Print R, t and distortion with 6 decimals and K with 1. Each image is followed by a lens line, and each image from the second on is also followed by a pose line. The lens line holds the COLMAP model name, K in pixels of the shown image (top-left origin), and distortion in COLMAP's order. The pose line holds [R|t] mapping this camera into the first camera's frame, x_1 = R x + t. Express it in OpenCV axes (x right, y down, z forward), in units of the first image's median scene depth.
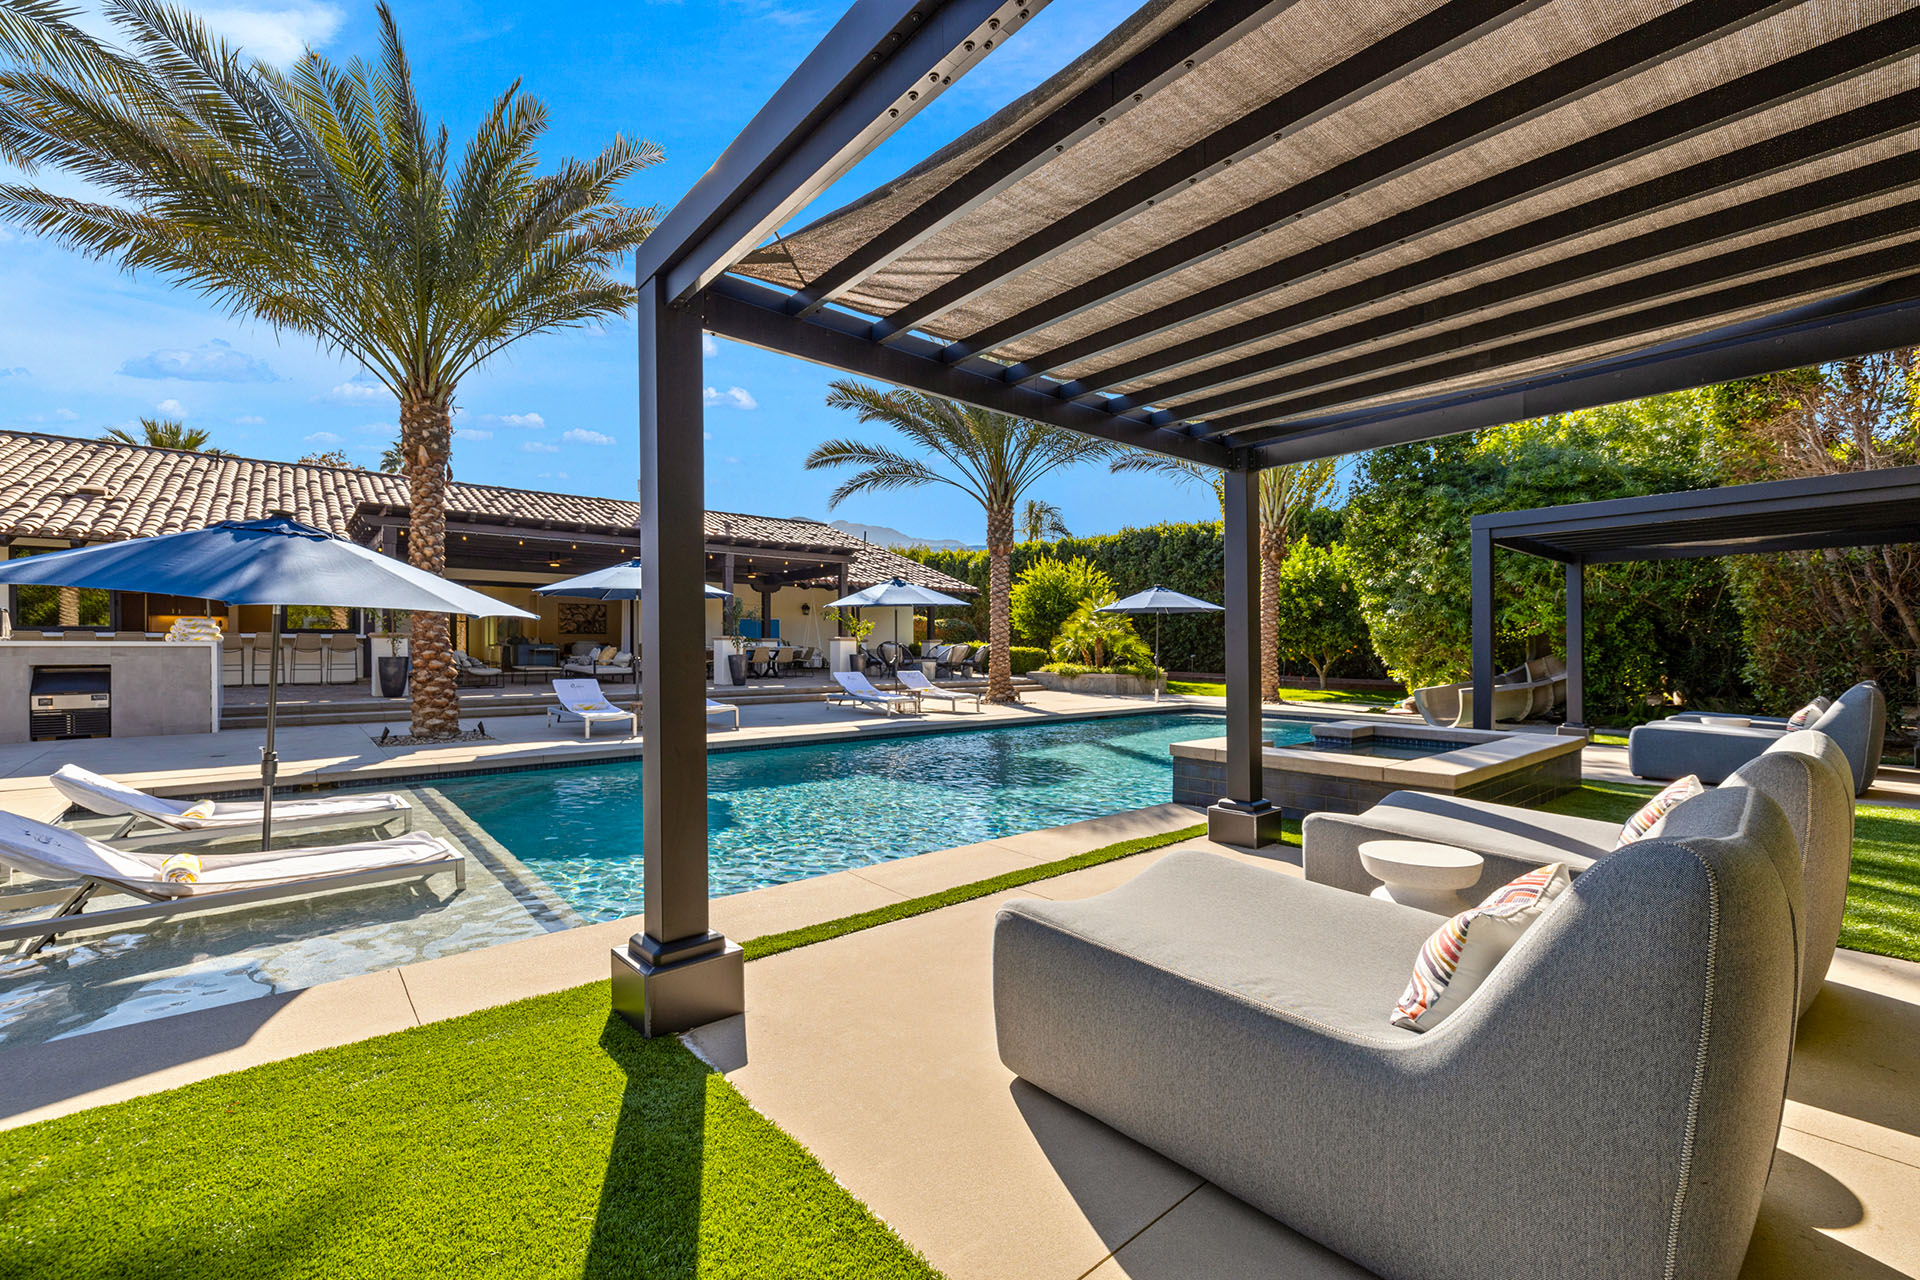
lens RADIAL K [[798.3, 0, 962.1], [0, 798.3, 648.7], [0, 0, 1]] dist [0.001476, 0.000354]
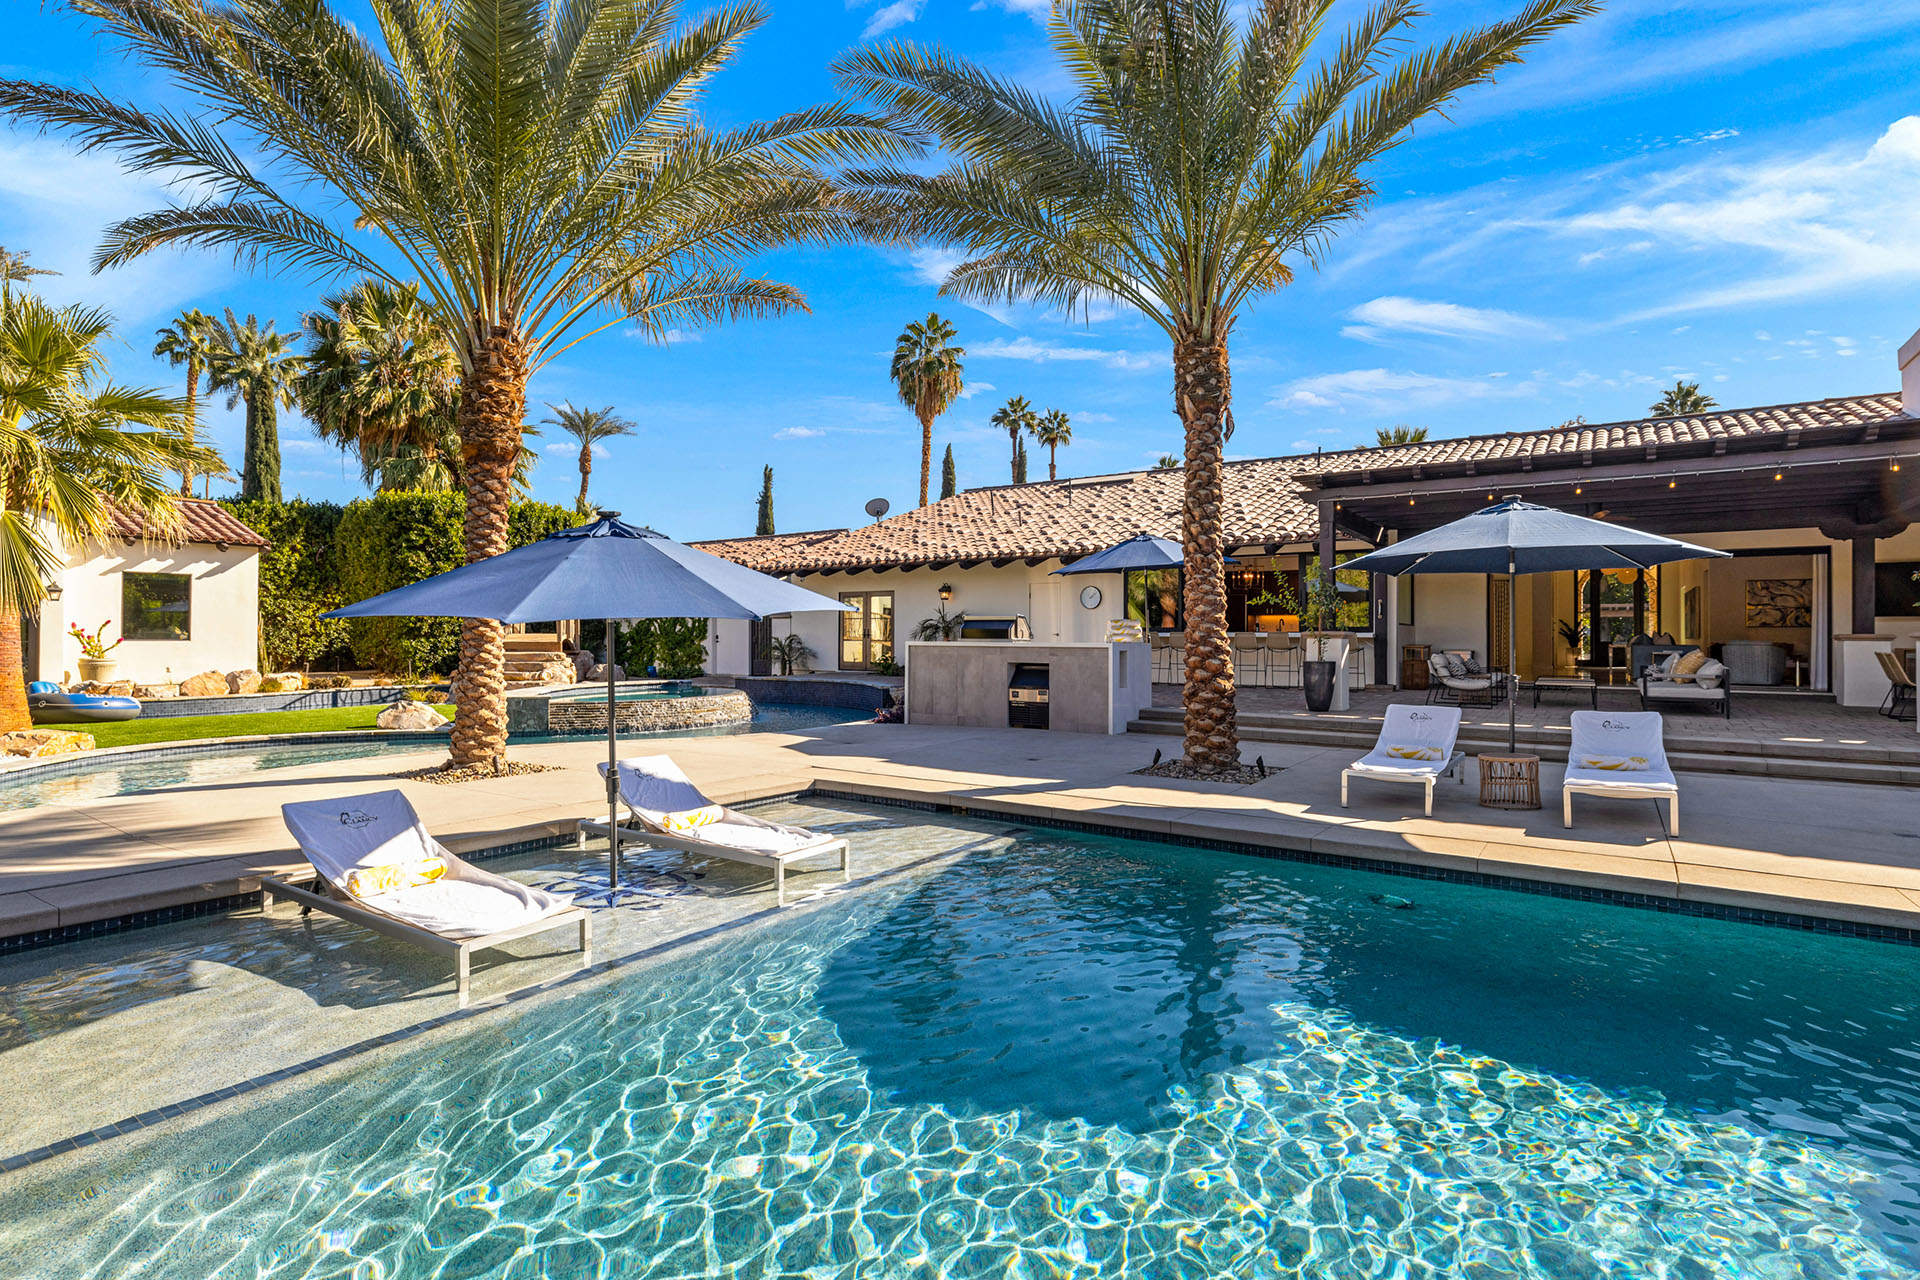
lens RADIAL K [[928.9, 0, 956.6], [0, 928.9, 627.4], [0, 0, 1]] dist [0.000681, 0.000490]
pose [[0.252160, -0.011671, -0.967615, 0.110198], [-0.007454, 0.999874, -0.014003, -0.008669], [0.967657, 0.010744, 0.252041, 0.414000]]
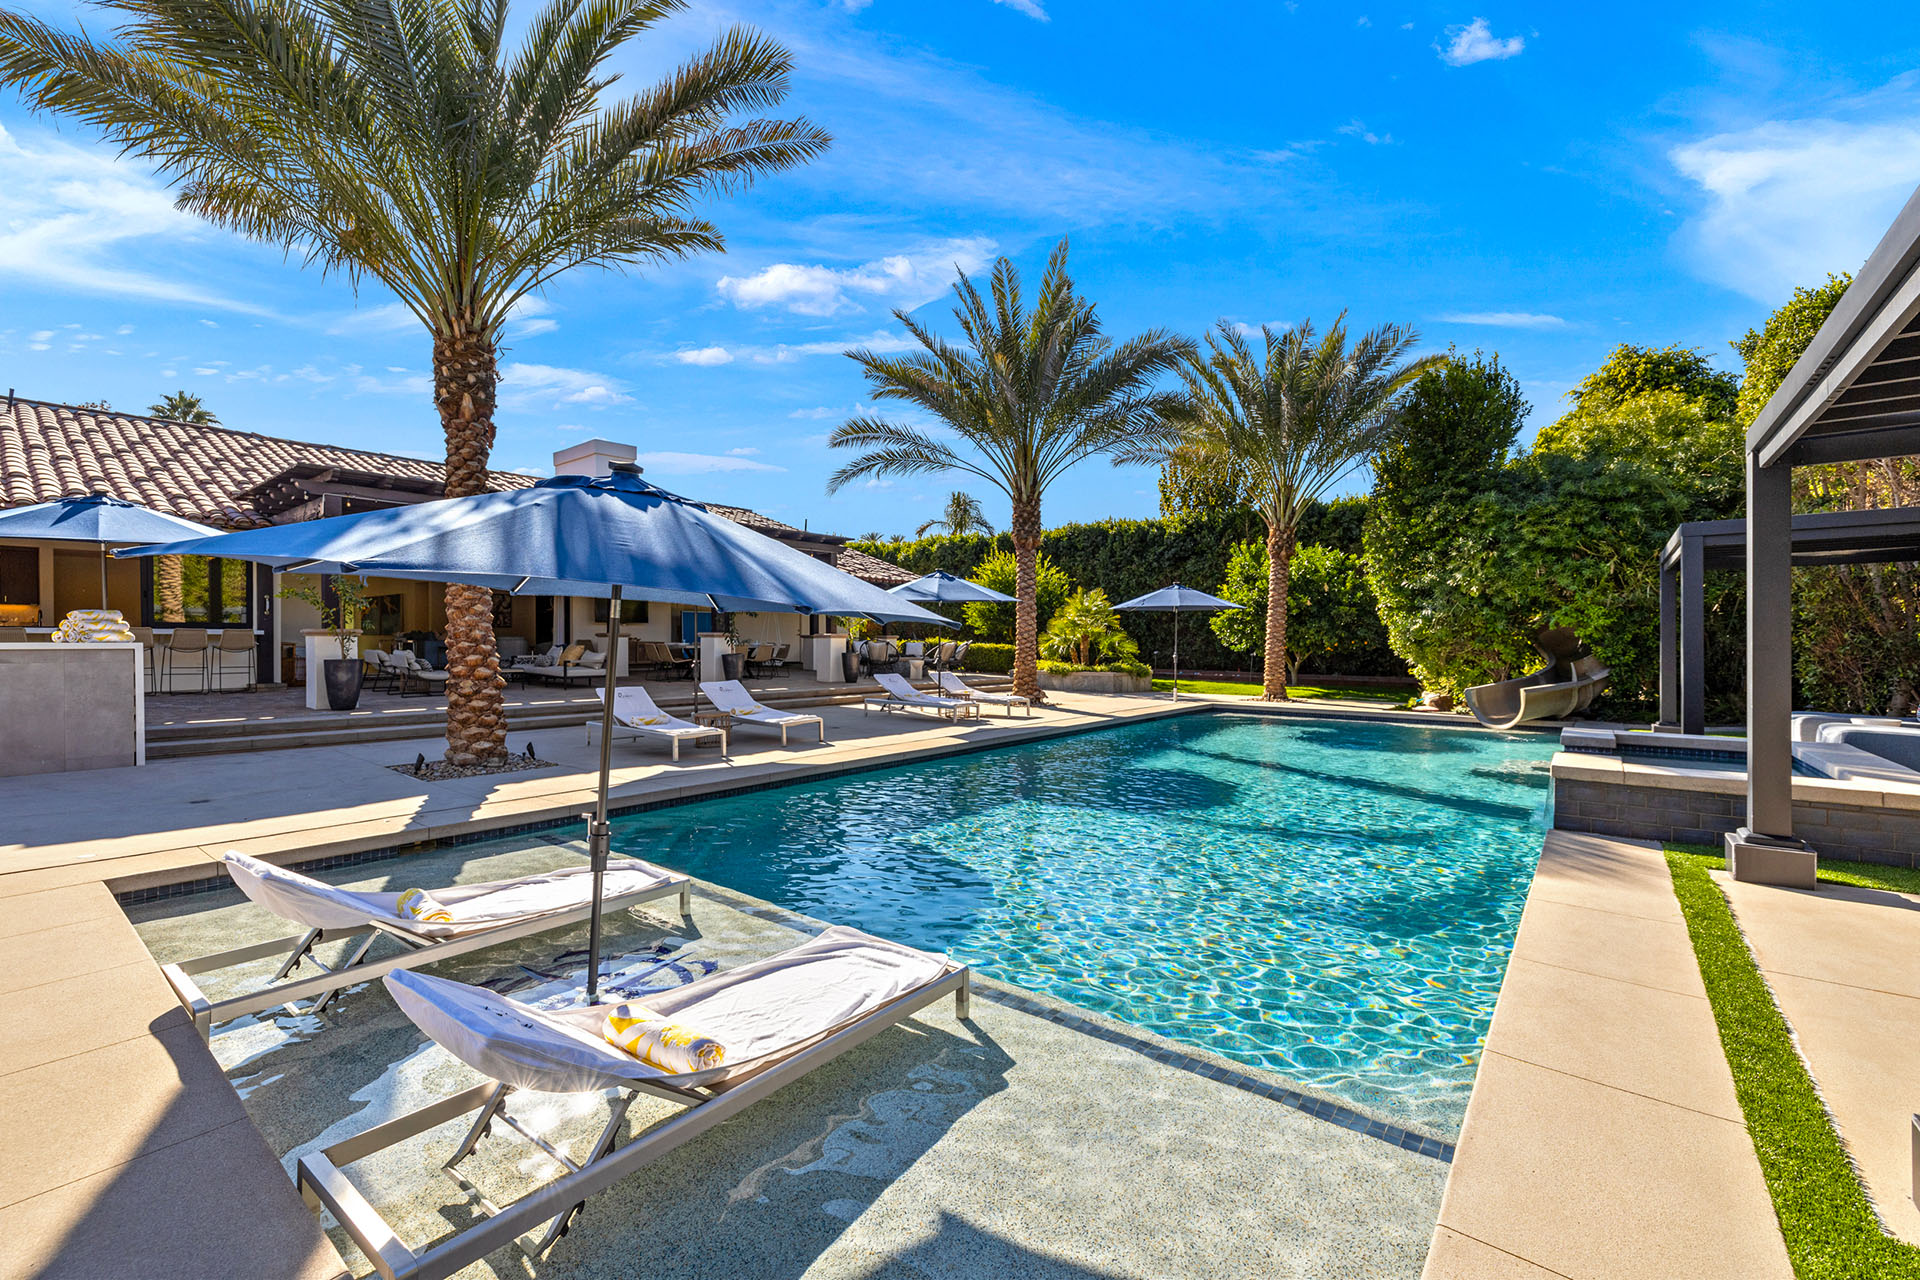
lens RADIAL K [[797.7, 0, 955.7], [0, 797.7, 647.8], [0, 0, 1]] dist [-0.011881, 0.009851]
pose [[0.983074, -0.000038, 0.183207, -0.259834], [-0.001521, 0.999964, 0.008366, -0.009114], [-0.183201, -0.008503, 0.983039, 0.107308]]
